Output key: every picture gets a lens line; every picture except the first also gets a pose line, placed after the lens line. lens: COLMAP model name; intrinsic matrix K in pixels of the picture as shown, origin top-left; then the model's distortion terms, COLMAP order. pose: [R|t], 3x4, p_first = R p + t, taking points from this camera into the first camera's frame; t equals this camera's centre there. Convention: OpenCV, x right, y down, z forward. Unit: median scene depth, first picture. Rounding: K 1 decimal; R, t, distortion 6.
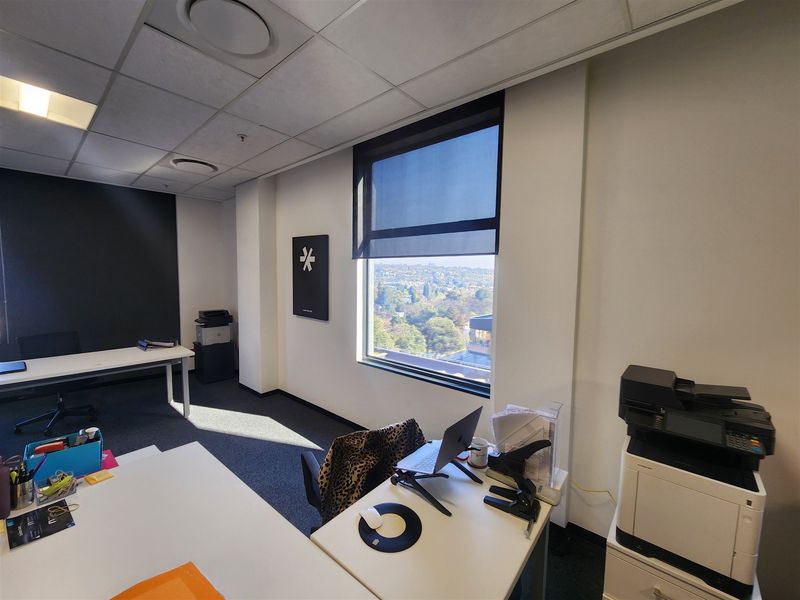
lens RADIAL K [[329.3, 0, 391.6], [0, 329.3, 299.9], [0, 0, 1]] dist [-0.001822, -0.000802]
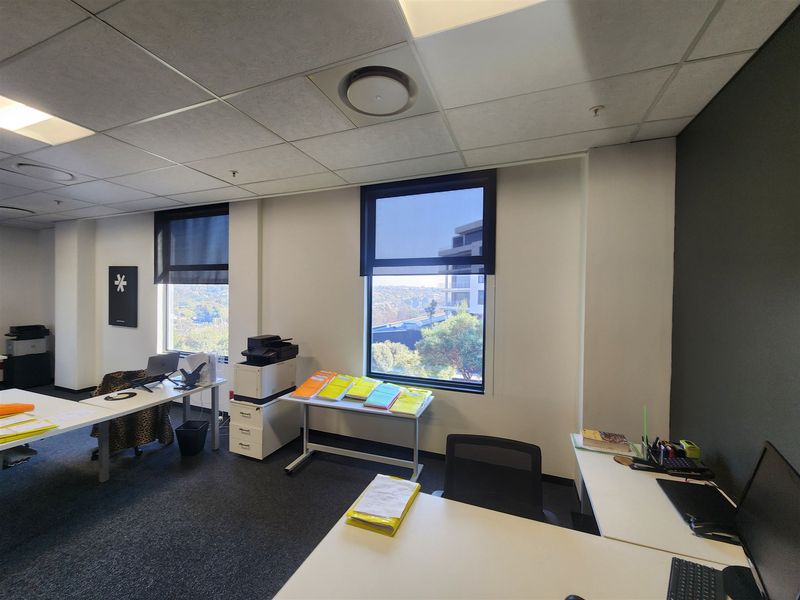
lens RADIAL K [[329.3, 0, 391.6], [0, 329.3, 299.9], [0, 0, 1]] dist [-0.001822, -0.000802]
pose [[0.938895, -0.001978, 0.344197, 0.331758], [0.021483, 0.998371, -0.052863, 0.042780], [-0.343532, 0.057027, 0.937408, -0.664543]]
